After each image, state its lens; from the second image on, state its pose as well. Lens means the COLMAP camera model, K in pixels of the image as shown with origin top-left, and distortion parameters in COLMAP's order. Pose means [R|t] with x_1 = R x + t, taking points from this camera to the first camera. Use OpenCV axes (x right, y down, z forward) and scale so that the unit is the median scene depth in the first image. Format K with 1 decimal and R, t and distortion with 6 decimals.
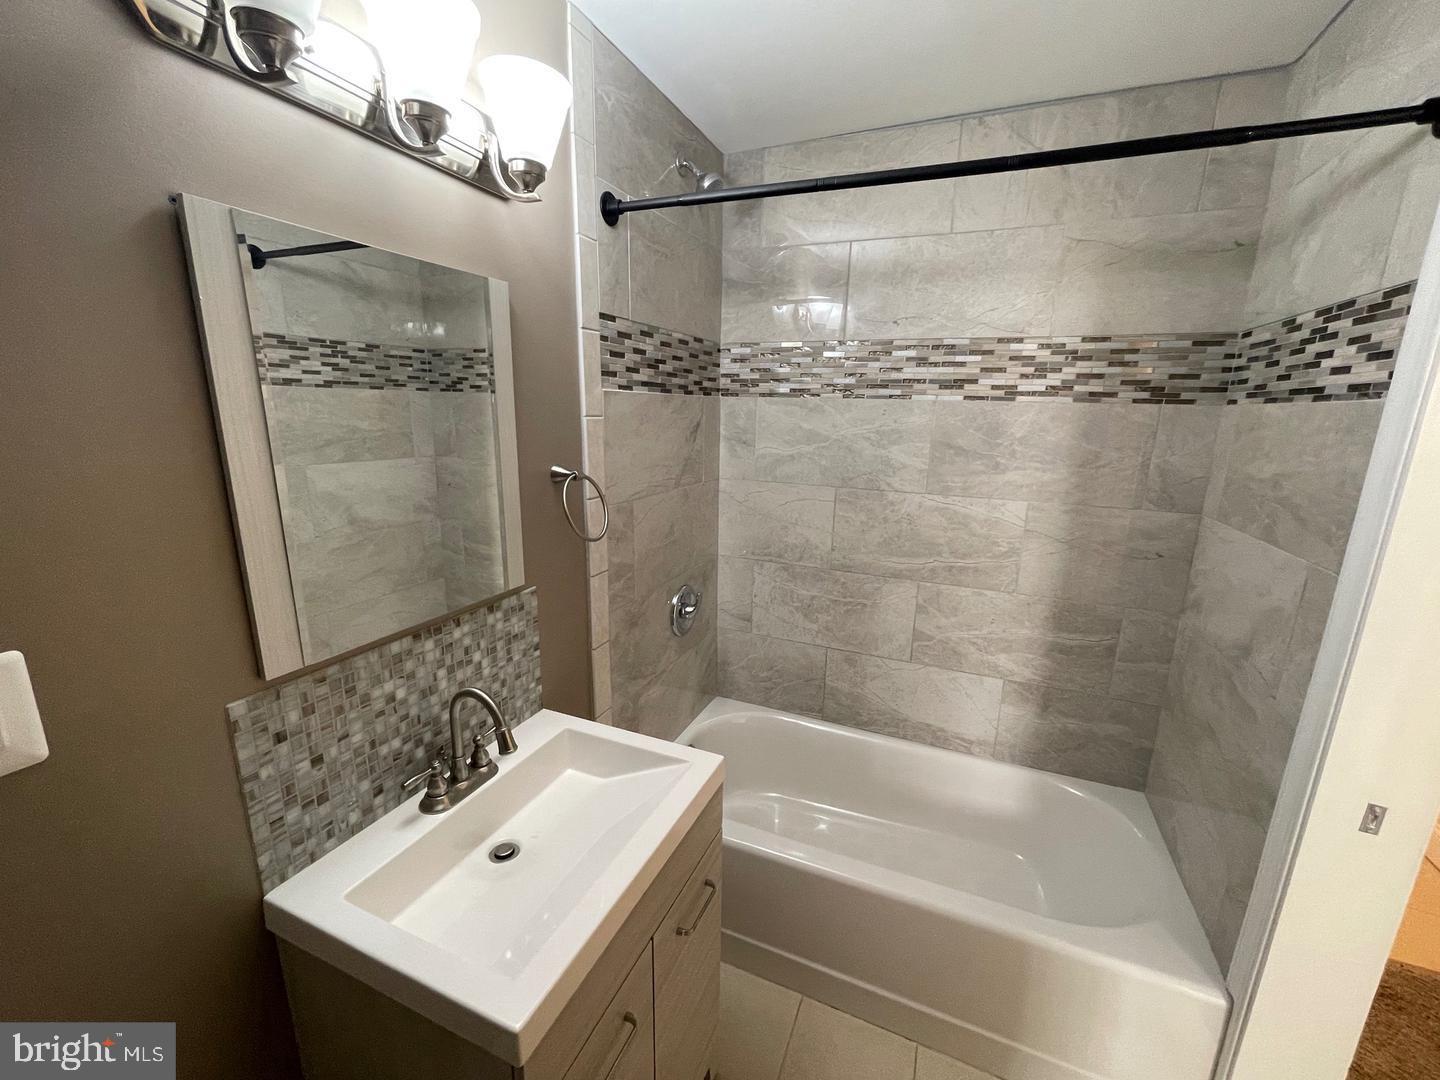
lens RADIAL K [[587.3, 0, 721.3], [0, 587.3, 548.9], [0, 0, 1]] dist [-0.000400, 0.000407]
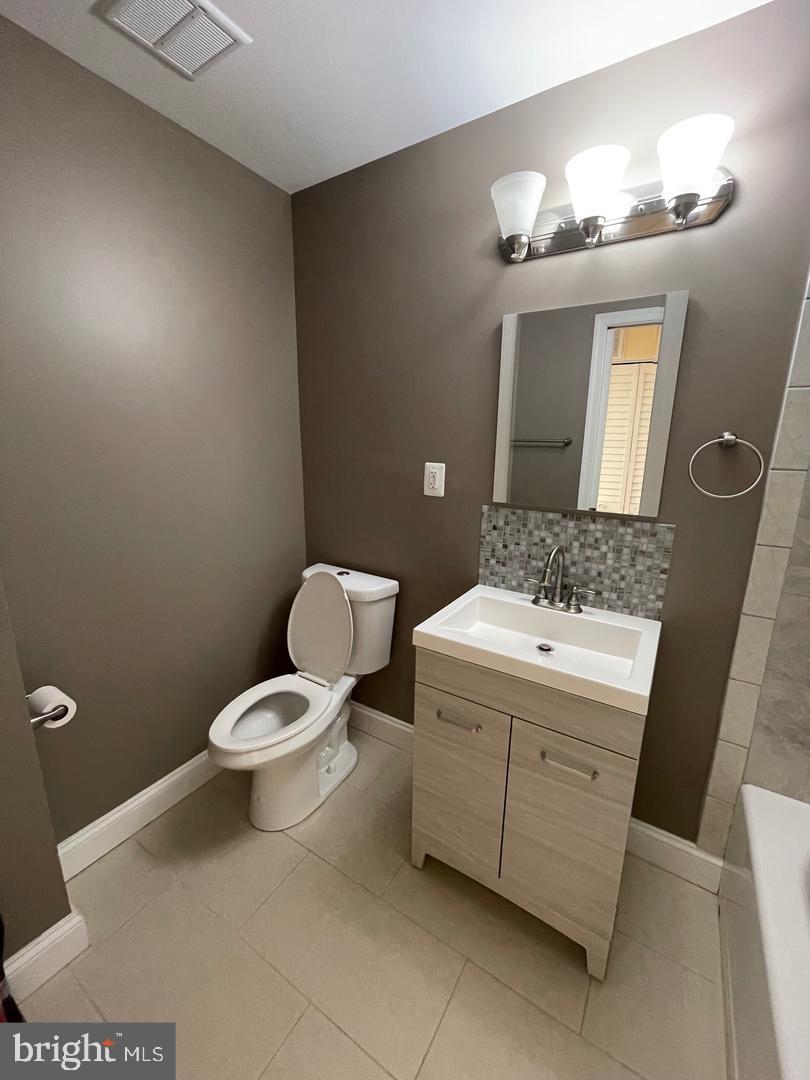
lens RADIAL K [[440.4, 0, 405.0], [0, 440.4, 540.0], [0, 0, 1]] dist [-0.000400, 0.000407]
pose [[-0.169400, 0.203431, -0.964323, 0.882452], [-0.246131, 0.938727, 0.241269, 0.008570], [0.954318, 0.278220, -0.108949, 0.661626]]
